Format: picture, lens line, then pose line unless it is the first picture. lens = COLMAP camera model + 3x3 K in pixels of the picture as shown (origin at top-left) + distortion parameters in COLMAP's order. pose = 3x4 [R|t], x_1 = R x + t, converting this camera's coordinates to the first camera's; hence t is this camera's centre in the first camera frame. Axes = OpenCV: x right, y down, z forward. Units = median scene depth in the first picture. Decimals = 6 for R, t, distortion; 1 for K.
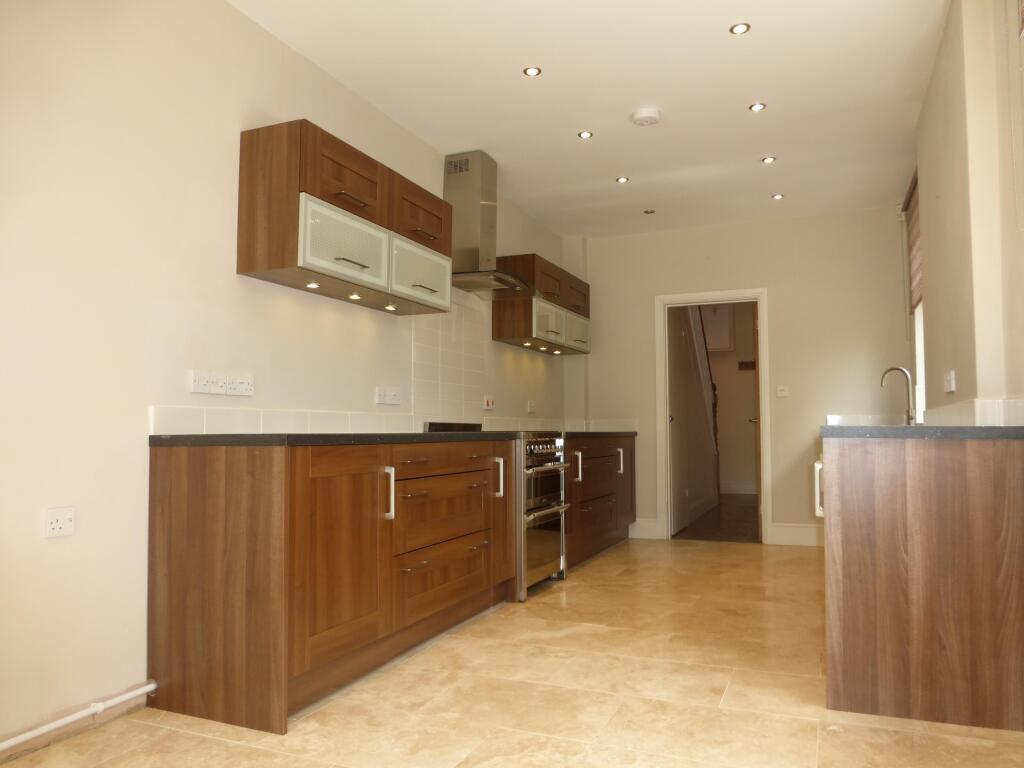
lens RADIAL K [[733.1, 0, 516.9], [0, 733.1, 383.9], [0, 0, 1]] dist [-0.029120, 0.003426]
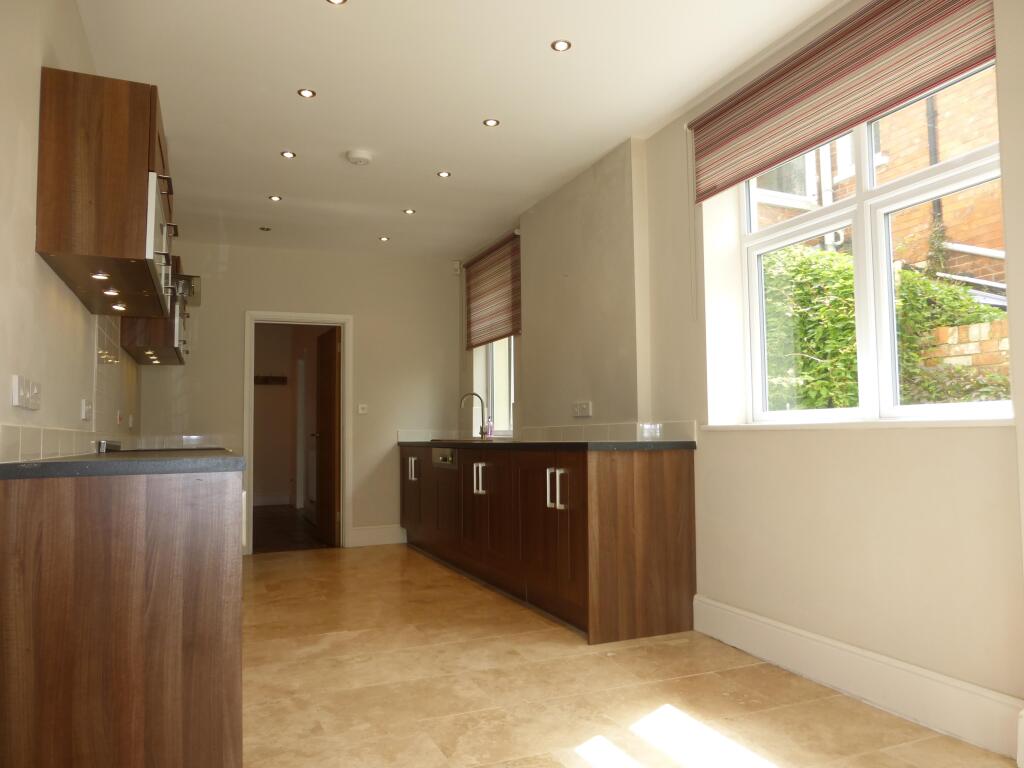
lens RADIAL K [[733.1, 0, 508.5], [0, 733.1, 384.5], [0, 0, 1]] dist [-0.029120, 0.003426]
pose [[0.697258, 0.044619, 0.715430, -0.606283], [-0.034079, 0.998996, -0.029091, -0.005590], [-0.716010, -0.004097, 0.698078, 0.114854]]
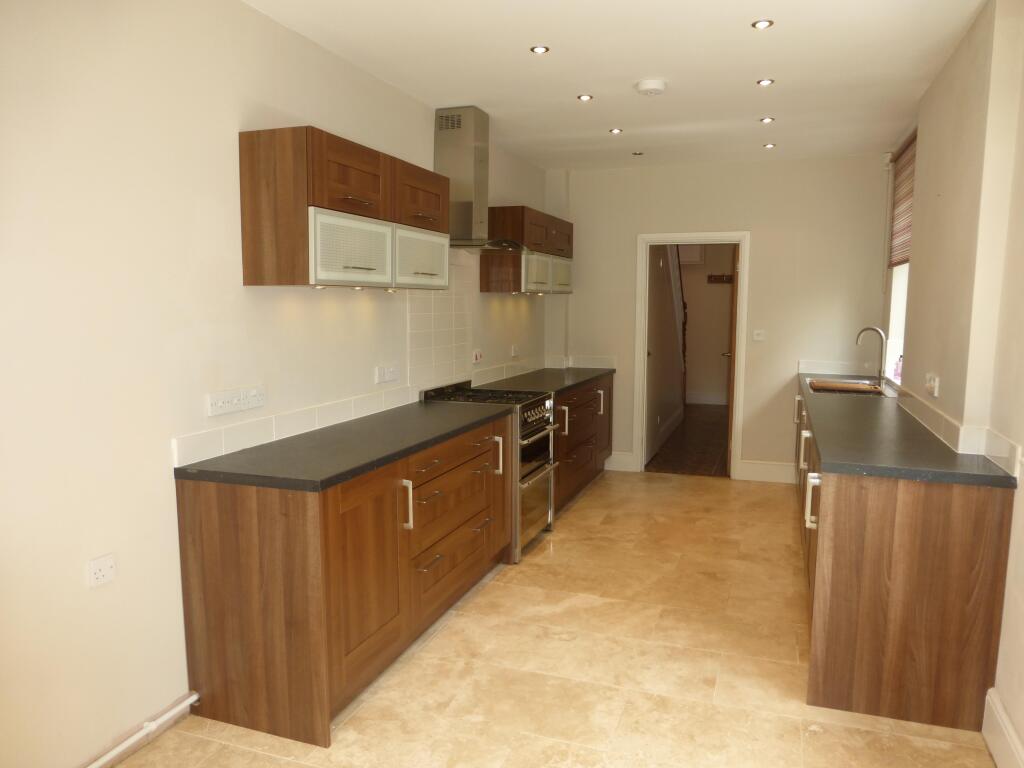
lens RADIAL K [[733.1, 0, 516.2], [0, 733.1, 382.5], [0, 0, 1]] dist [-0.029120, 0.003426]
pose [[0.998141, 0.000791, 0.060939, -0.083593], [-0.011263, 0.985086, 0.171693, -0.204859], [-0.059895, -0.172060, 0.983264, -0.004383]]
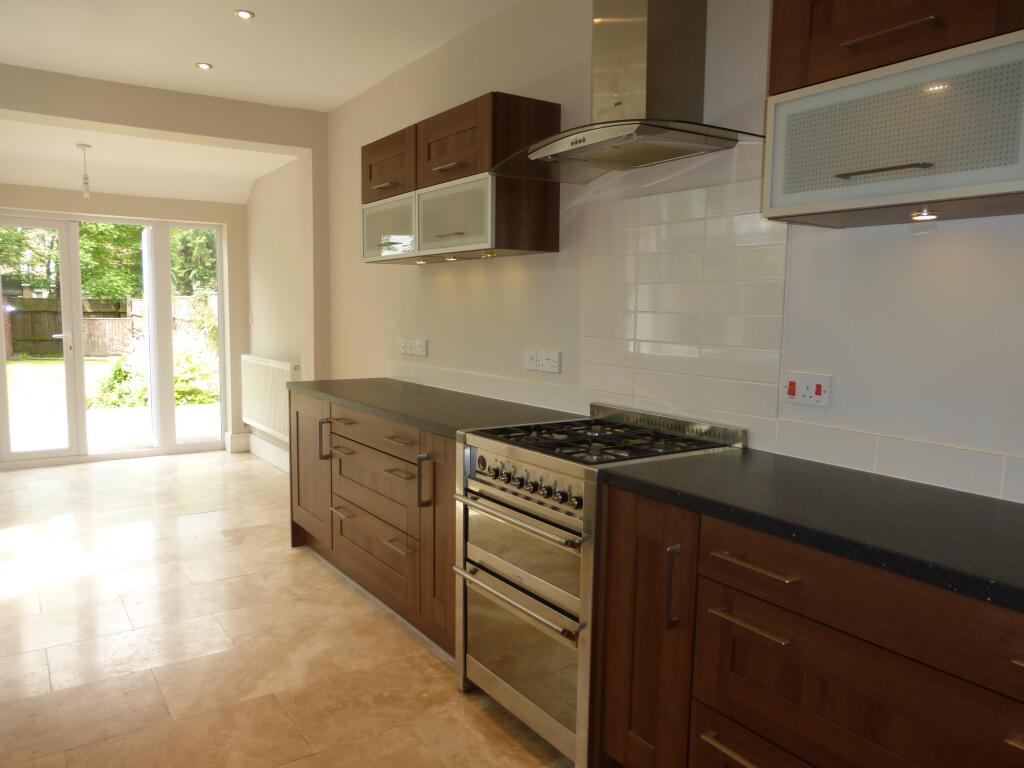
lens RADIAL K [[733.1, 0, 507.6], [0, 733.1, 386.3], [0, 0, 1]] dist [-0.029120, 0.003426]
pose [[-0.530931, 0.082317, -0.843407, 0.719708], [0.040229, 0.996597, 0.071944, -0.021036], [0.846460, 0.004268, -0.532436, 1.949900]]
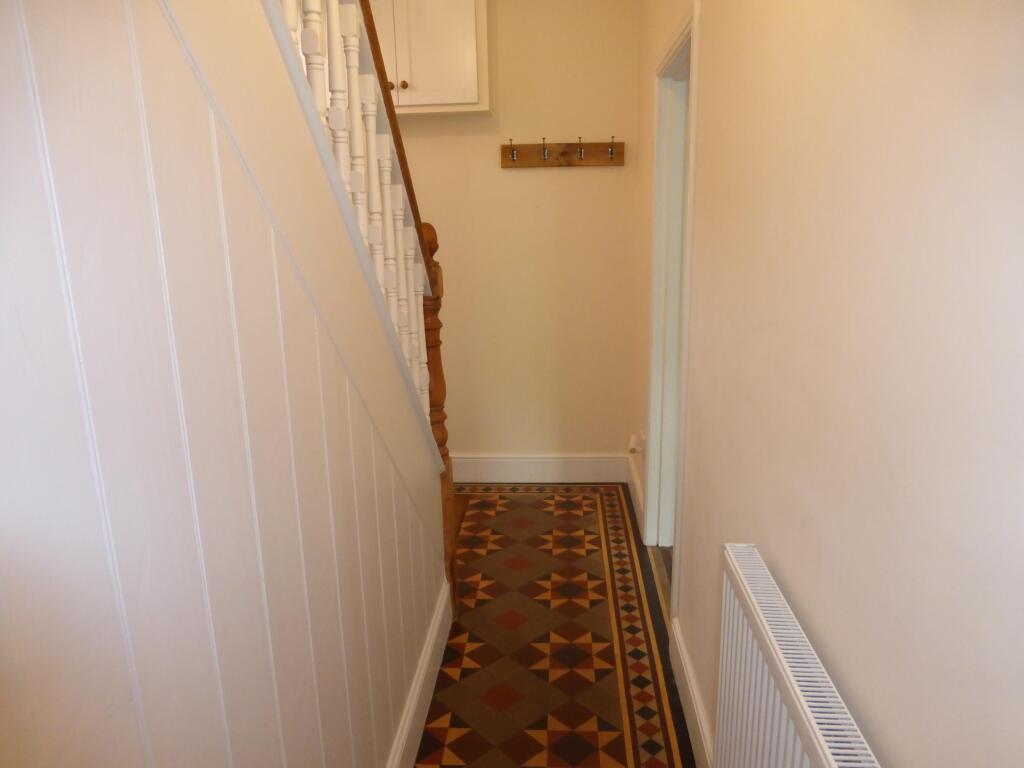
lens RADIAL K [[733.1, 0, 511.0], [0, 733.1, 384.3], [0, 0, 1]] dist [-0.029120, 0.003426]
pose [[0.943264, -0.089973, 0.319621, 0.681727], [-0.003382, 0.959935, 0.280204, -0.066397], [-0.332026, -0.265387, 0.905167, 2.407992]]
